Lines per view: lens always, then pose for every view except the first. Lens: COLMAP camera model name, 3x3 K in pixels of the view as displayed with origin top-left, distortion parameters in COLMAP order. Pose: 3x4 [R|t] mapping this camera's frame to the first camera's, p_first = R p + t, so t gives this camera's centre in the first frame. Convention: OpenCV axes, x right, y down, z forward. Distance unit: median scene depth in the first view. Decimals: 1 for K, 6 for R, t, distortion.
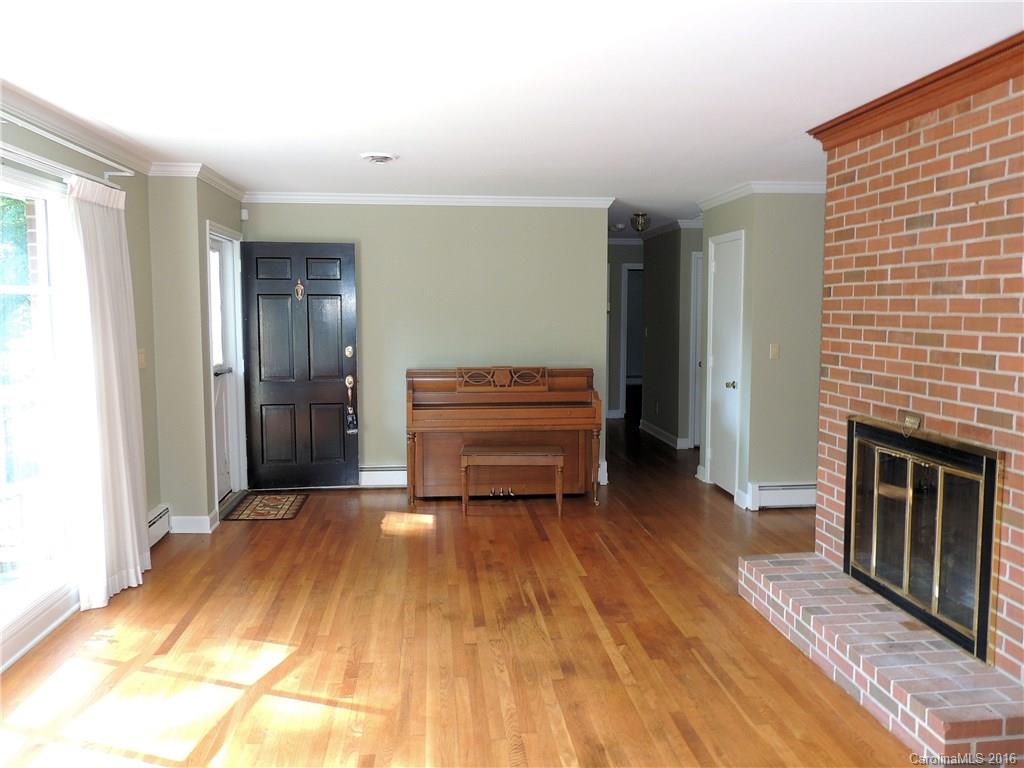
lens RADIAL K [[822.6, 0, 512.2], [0, 822.6, 383.9], [0, 0, 1]] dist [-0.019336, -0.006264]
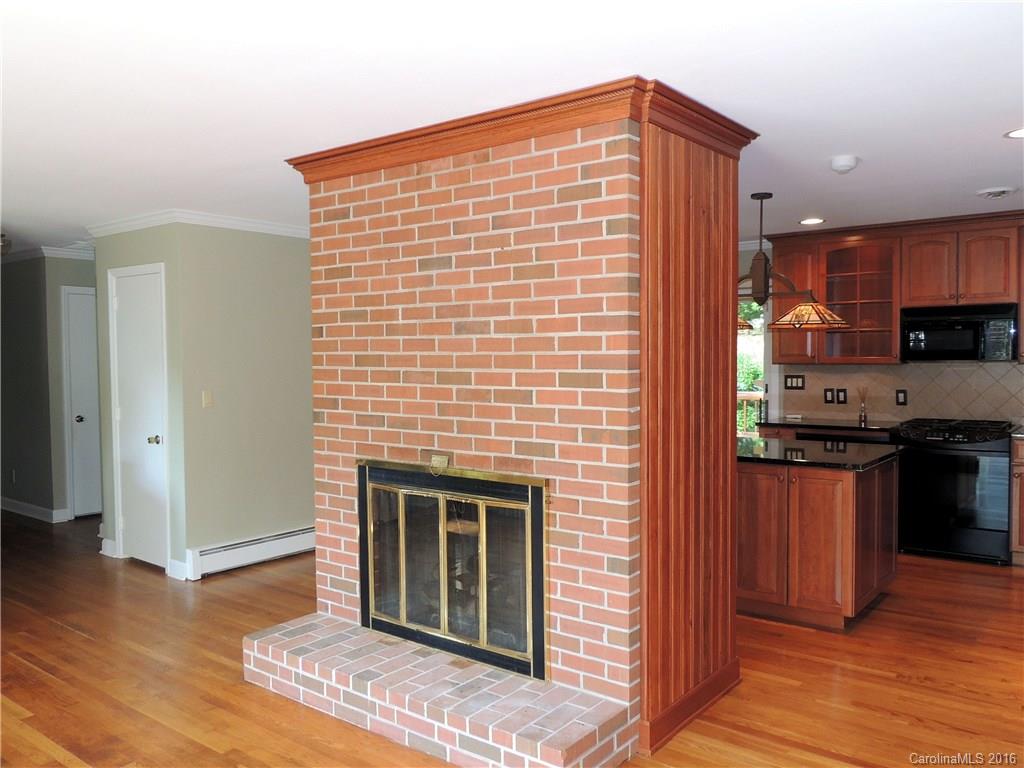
lens RADIAL K [[822.6, 0, 513.6], [0, 822.6, 382.2], [0, 0, 1]] dist [-0.019336, -0.006264]
pose [[0.685139, -0.030436, 0.727776, -0.178649], [0.072564, 0.997009, -0.026617, -0.015575], [-0.724789, 0.071047, 0.685298, 0.228942]]
